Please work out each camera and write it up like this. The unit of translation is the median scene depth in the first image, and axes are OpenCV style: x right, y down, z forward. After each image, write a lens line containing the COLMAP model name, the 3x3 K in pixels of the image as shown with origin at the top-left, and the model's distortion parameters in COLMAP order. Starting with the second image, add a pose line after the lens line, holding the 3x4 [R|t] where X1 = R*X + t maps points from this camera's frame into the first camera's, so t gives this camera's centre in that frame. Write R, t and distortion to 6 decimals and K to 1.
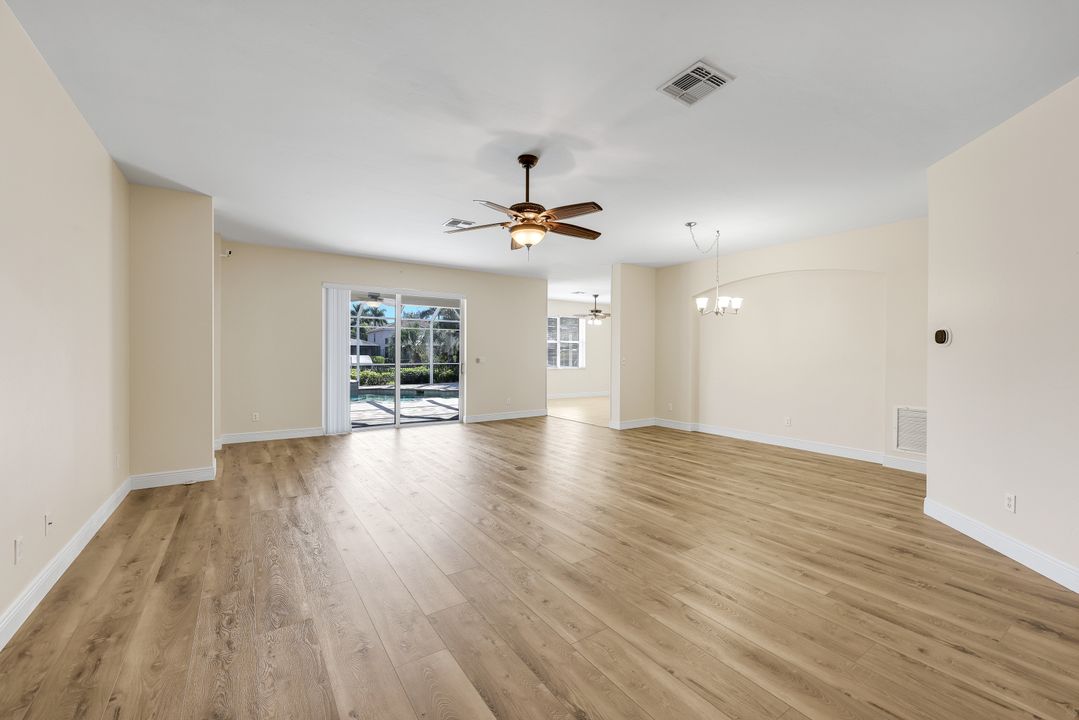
lens RADIAL K [[436.9, 0, 536.2], [0, 436.9, 358.0], [0, 0, 1]] dist [-0.001963, 0.000451]
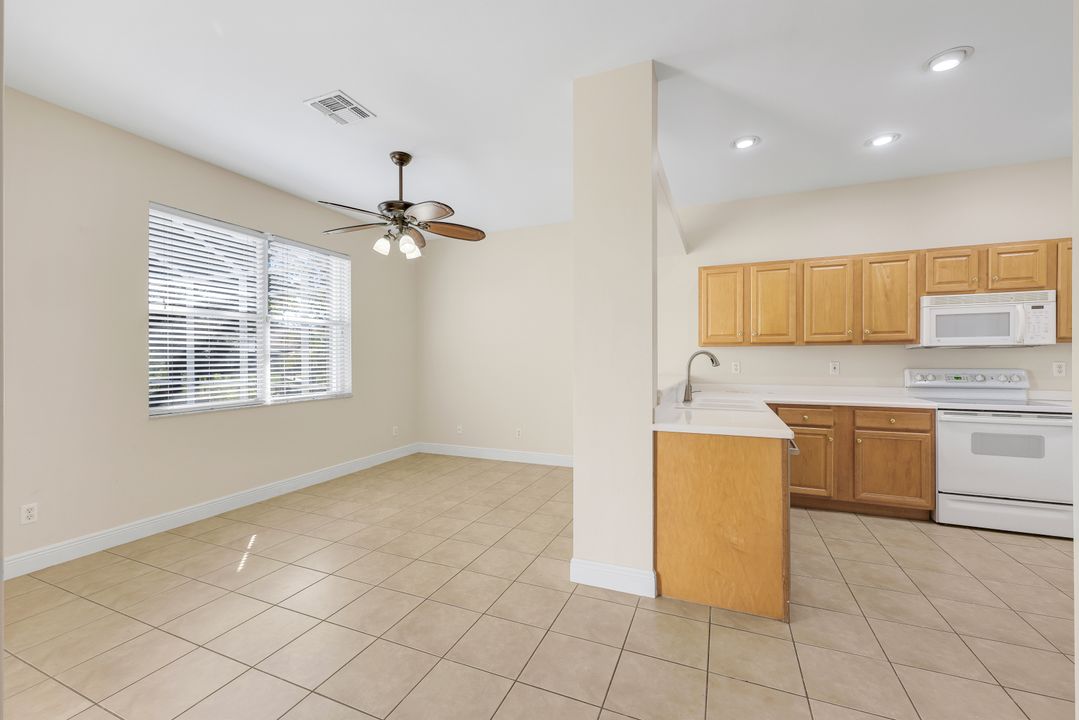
lens RADIAL K [[436.9, 0, 536.2], [0, 436.9, 358.0], [0, 0, 1]] dist [-0.001963, 0.000451]
pose [[0.840881, -0.009278, 0.541141, 0.053986], [0.013297, 0.999905, -0.003520, -0.004678], [-0.541057, 0.010155, 0.840924, 0.735550]]
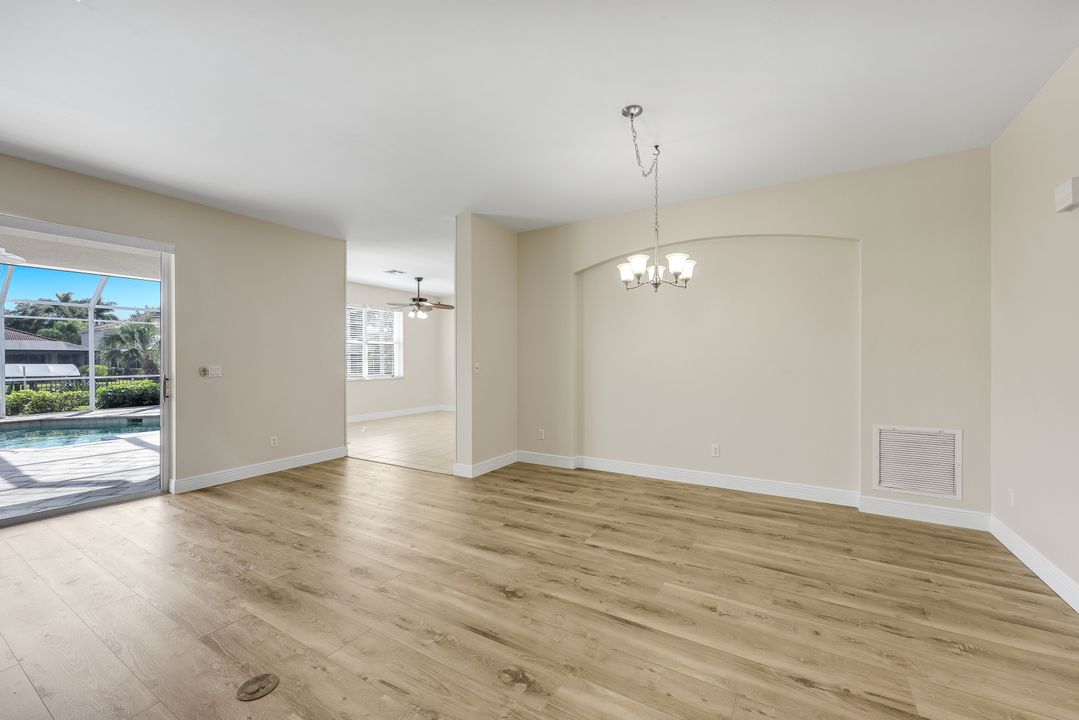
lens RADIAL K [[436.9, 0, 536.2], [0, 436.9, 358.0], [0, 0, 1]] dist [-0.001963, 0.000451]
pose [[0.910407, -0.009029, 0.413616, 0.011387], [0.013358, 0.999882, -0.007576, -0.001295], [-0.413499, 0.012422, 0.910420, 0.261574]]
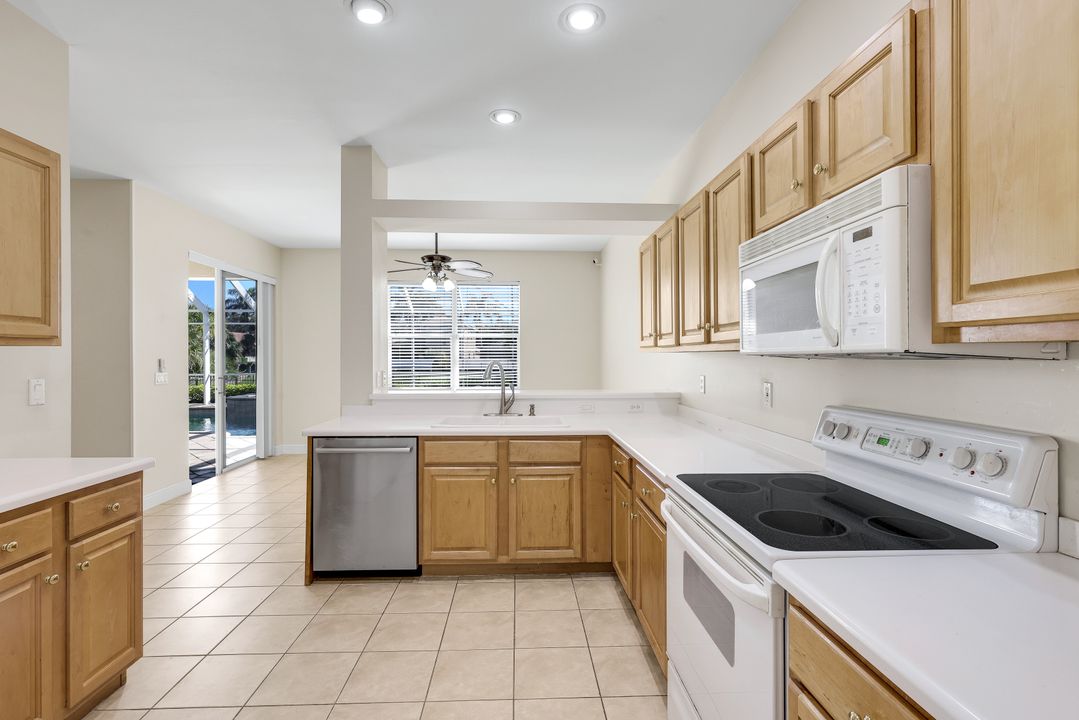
lens RADIAL K [[501.8, 0, 535.5], [0, 501.8, 356.5], [0, 0, 1]] dist [0.000503, 0.000116]
pose [[0.851446, -0.007038, -0.524394, 0.490691], [0.000912, 0.999928, -0.011941, -0.008117], [0.524441, 0.009689, 0.851392, 0.672451]]
